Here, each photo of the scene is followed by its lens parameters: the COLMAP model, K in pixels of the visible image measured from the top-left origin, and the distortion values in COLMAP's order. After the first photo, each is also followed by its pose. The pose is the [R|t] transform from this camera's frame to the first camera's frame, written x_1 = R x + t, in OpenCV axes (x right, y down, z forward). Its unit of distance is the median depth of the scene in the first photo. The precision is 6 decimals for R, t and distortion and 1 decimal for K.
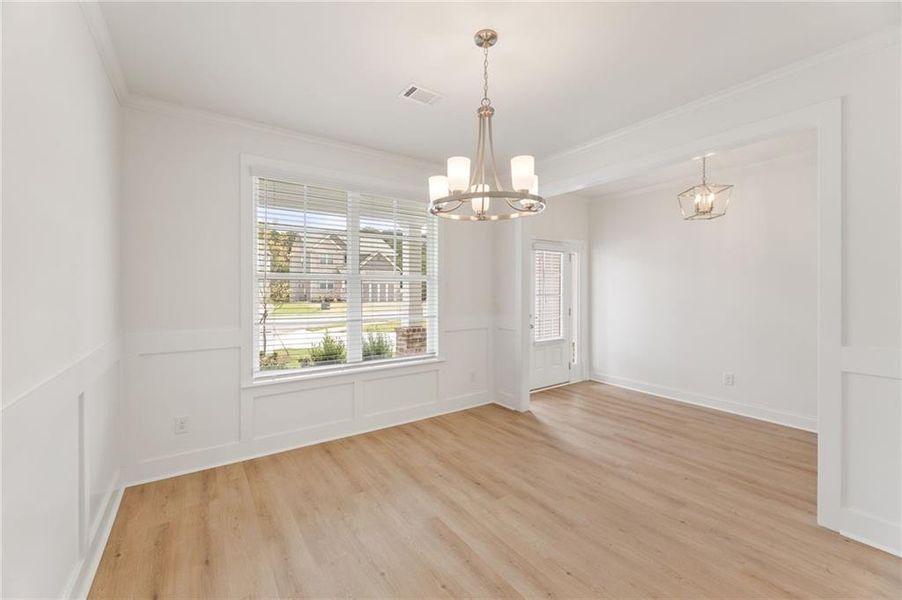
lens RADIAL K [[368.2, 0, 455.6], [0, 368.2, 295.3], [0, 0, 1]] dist [0.001751, 0.000475]
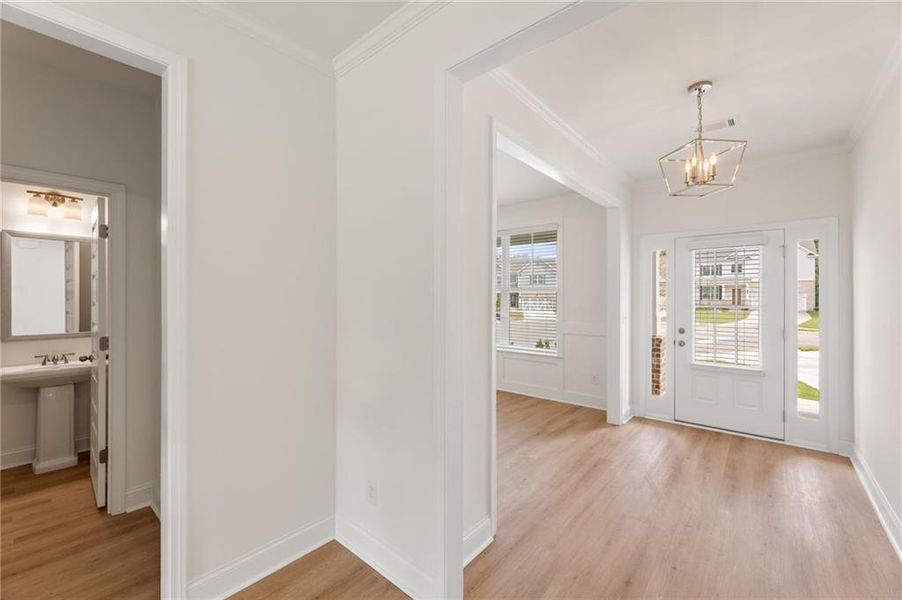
lens RADIAL K [[368.2, 0, 452.7], [0, 368.2, 299.1], [0, 0, 1]] dist [0.001751, 0.000475]
pose [[0.243293, 0.003759, -0.969946, 1.237067], [-0.005477, 0.999982, 0.002502, -0.021866], [0.969937, 0.004703, 0.243309, 0.408705]]
